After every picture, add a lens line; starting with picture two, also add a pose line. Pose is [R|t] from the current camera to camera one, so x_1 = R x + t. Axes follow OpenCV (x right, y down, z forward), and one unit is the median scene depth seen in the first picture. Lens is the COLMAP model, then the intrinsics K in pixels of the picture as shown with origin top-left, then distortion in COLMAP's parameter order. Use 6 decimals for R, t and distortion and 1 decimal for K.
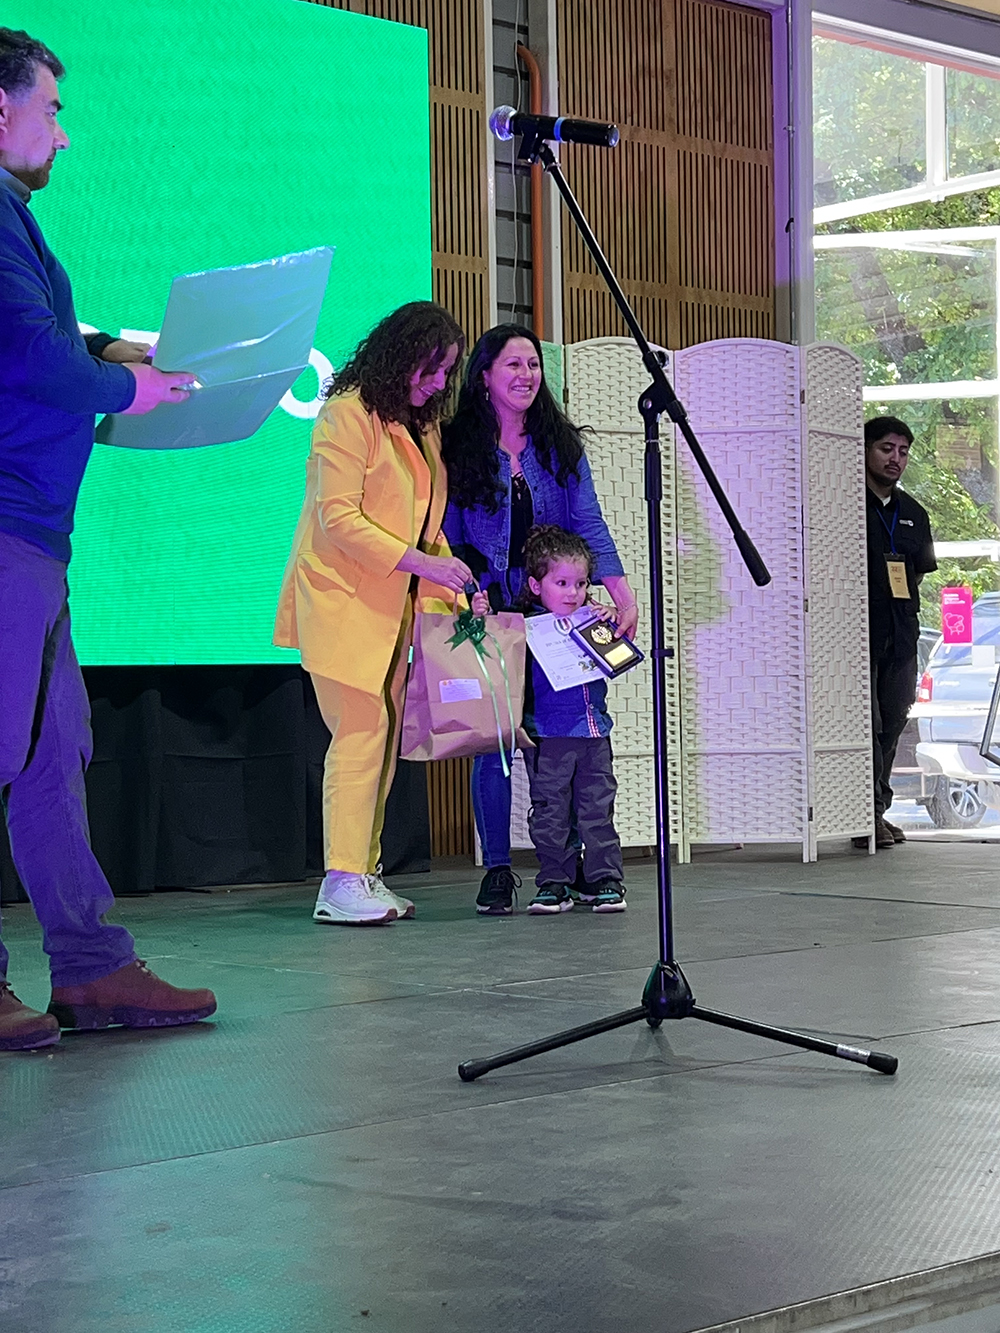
lens RADIAL K [[2441.8, 0, 500.0], [0, 2441.8, 666.5], [0, 0, 1]] dist [0.009020, 0.105754]
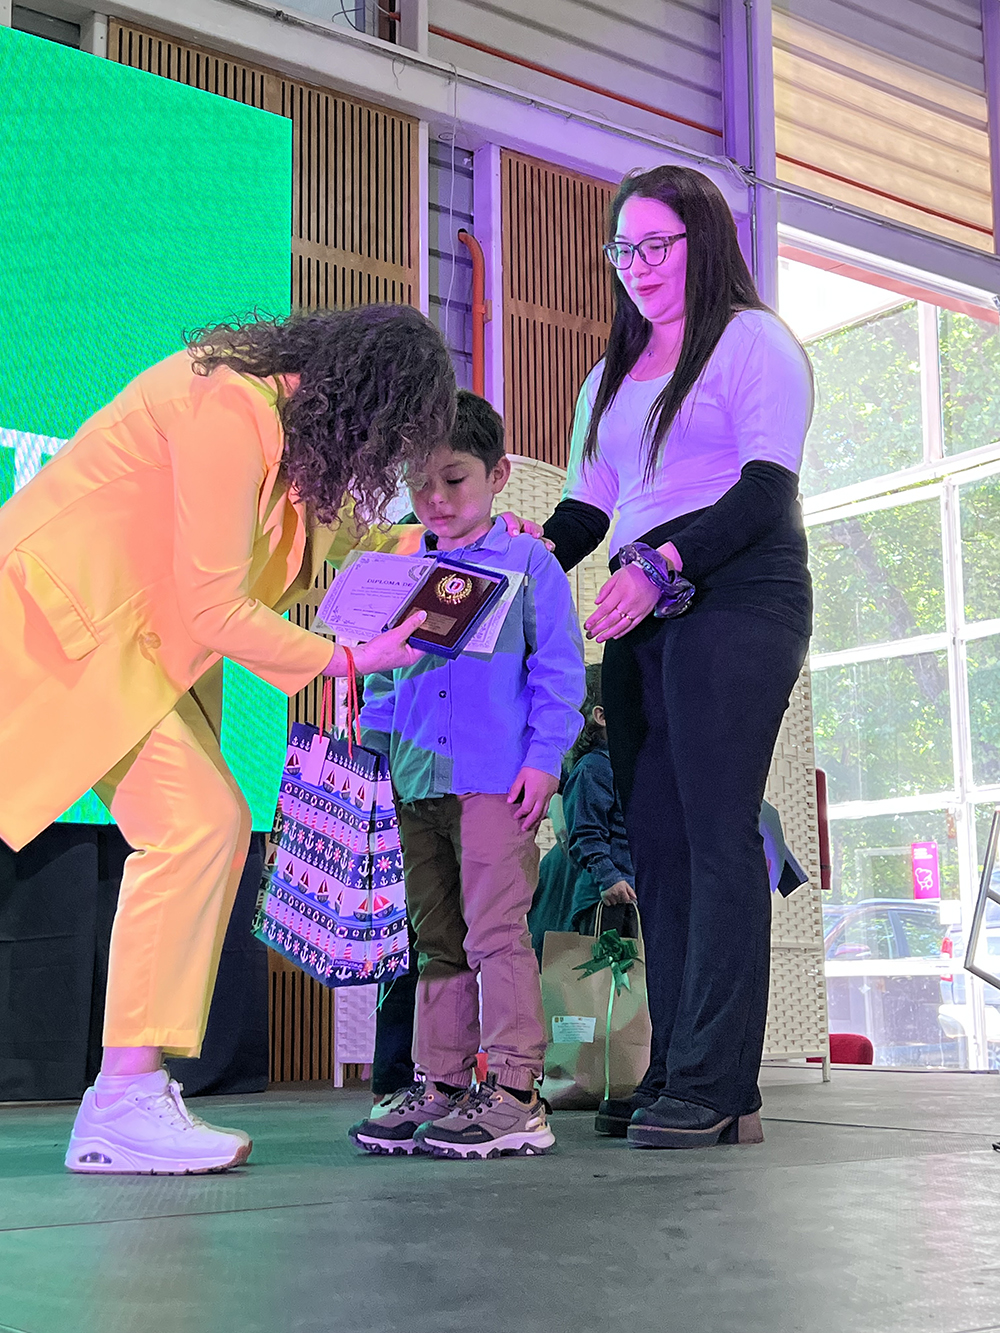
lens RADIAL K [[1887.0, 0, 500.0], [0, 1887.0, 666.5], [0, 0, 1]] dist [0.011402, -0.003066]
pose [[0.997459, -0.005091, -0.071060, 0.085679], [-0.006483, 0.986820, -0.161695, 0.041593], [0.070947, 0.161745, 0.984279, 0.335111]]
